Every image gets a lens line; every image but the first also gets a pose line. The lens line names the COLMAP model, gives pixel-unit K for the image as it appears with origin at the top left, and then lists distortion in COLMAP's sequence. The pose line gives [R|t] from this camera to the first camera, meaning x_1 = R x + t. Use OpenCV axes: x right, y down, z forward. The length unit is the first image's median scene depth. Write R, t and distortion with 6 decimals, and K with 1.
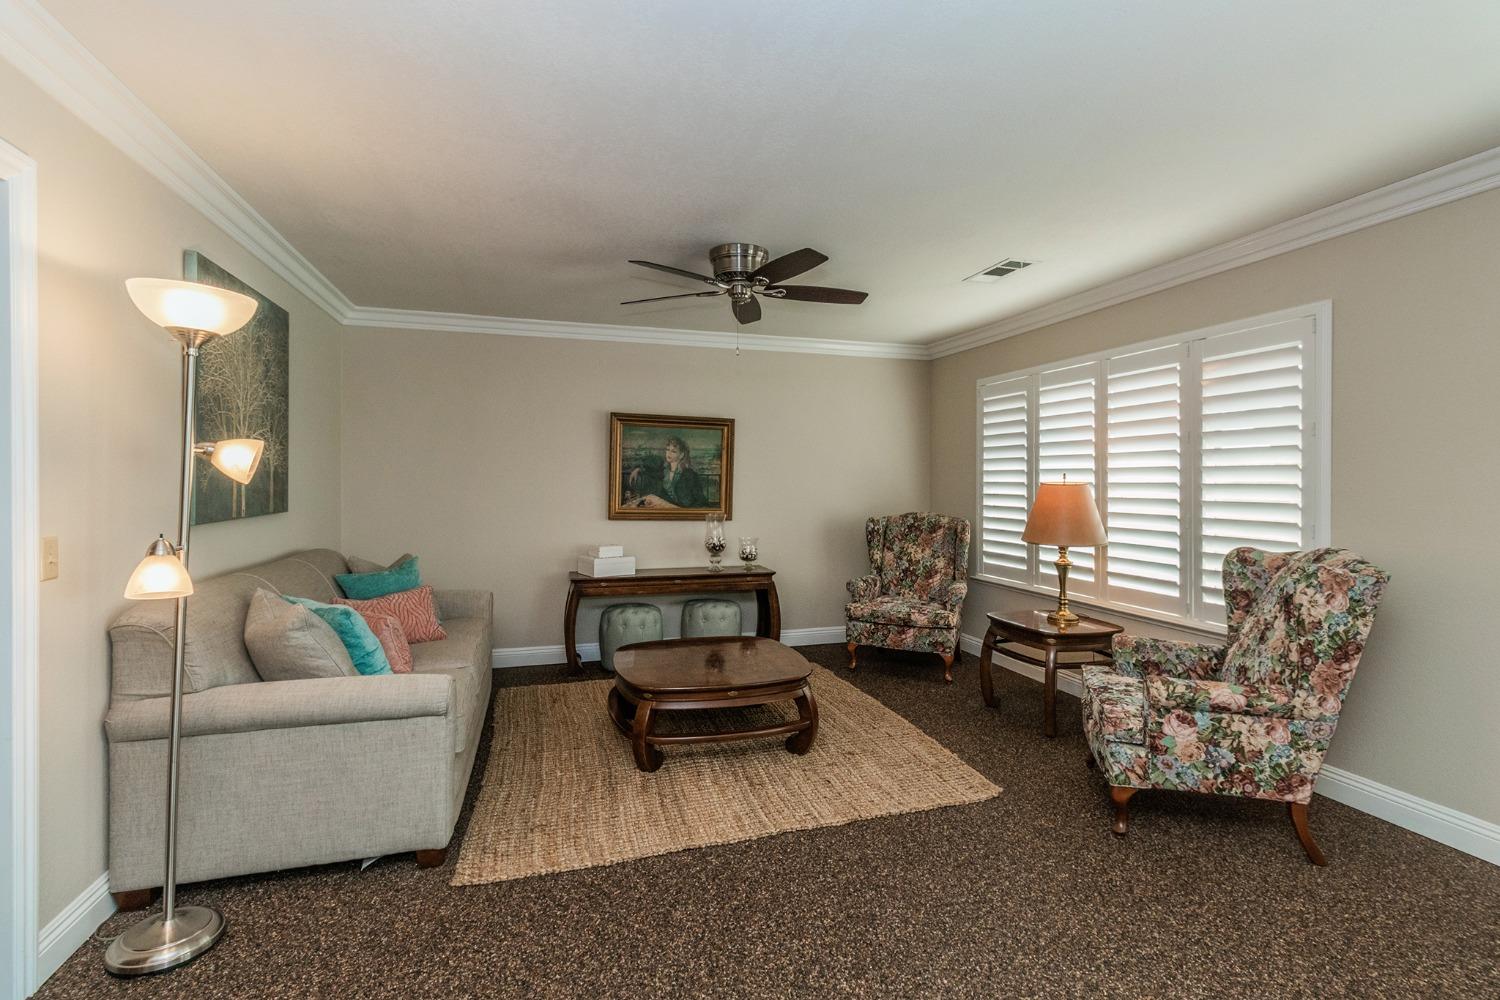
lens RADIAL K [[694.6, 0, 748.4], [0, 694.6, 491.5], [0, 0, 1]] dist [0.003128, 0.000612]
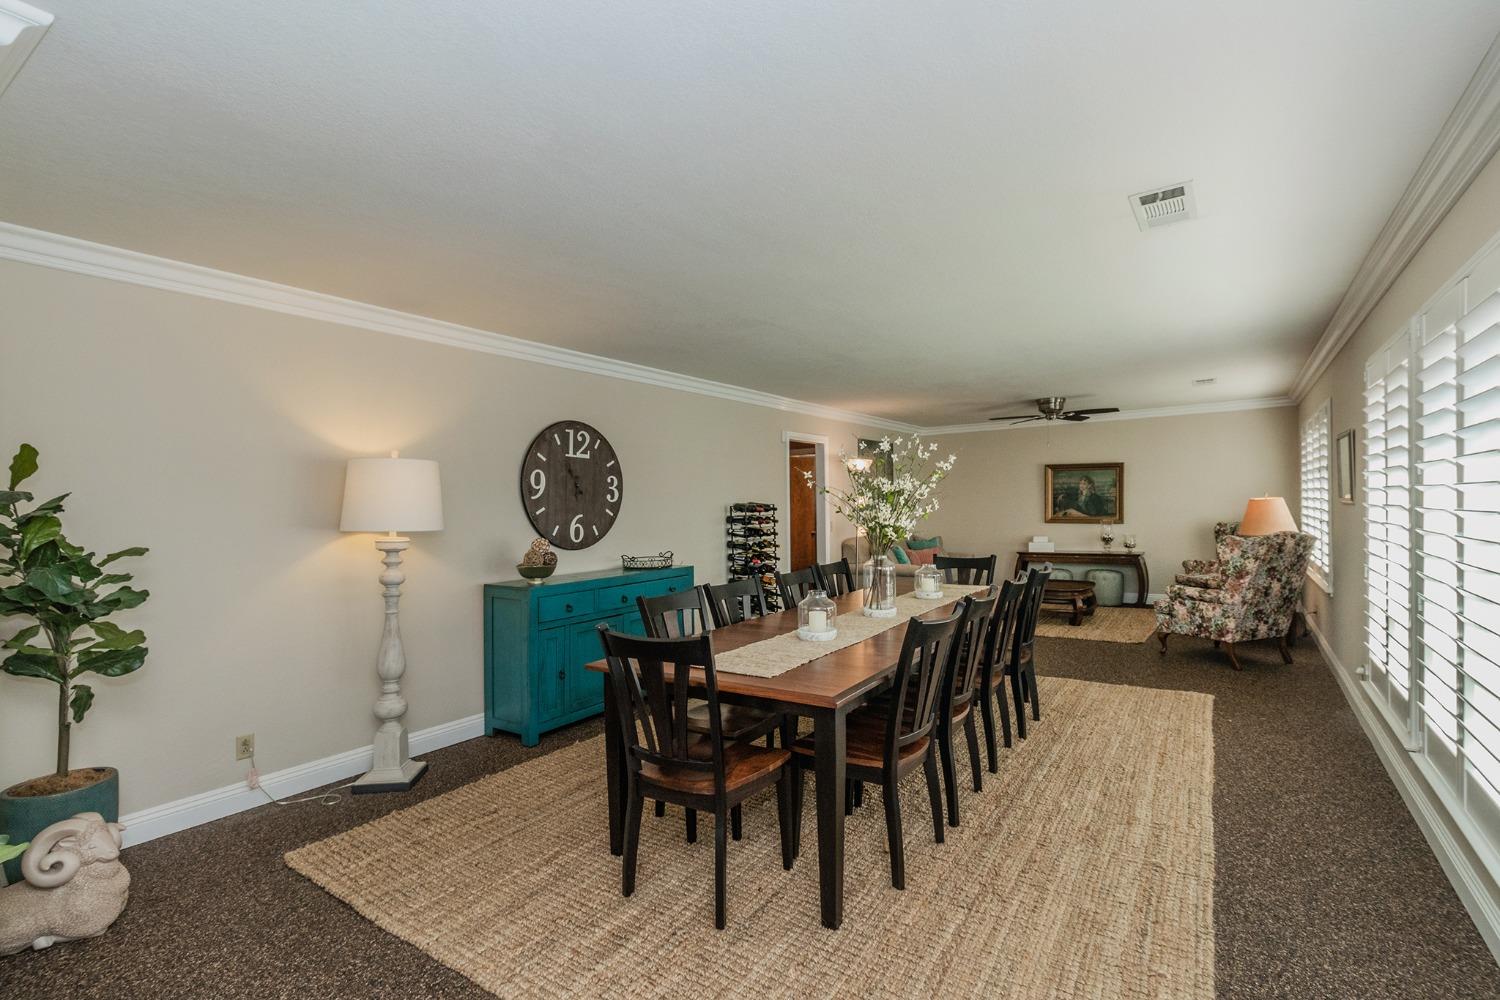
lens RADIAL K [[694.6, 0, 745.1], [0, 694.6, 504.6], [0, 0, 1]] dist [0.003128, 0.000612]
pose [[0.615098, -0.017561, -0.788255, 0.763394], [0.011960, 0.999845, -0.012943, 0.006507], [0.788360, -0.001466, 0.615213, -0.764559]]
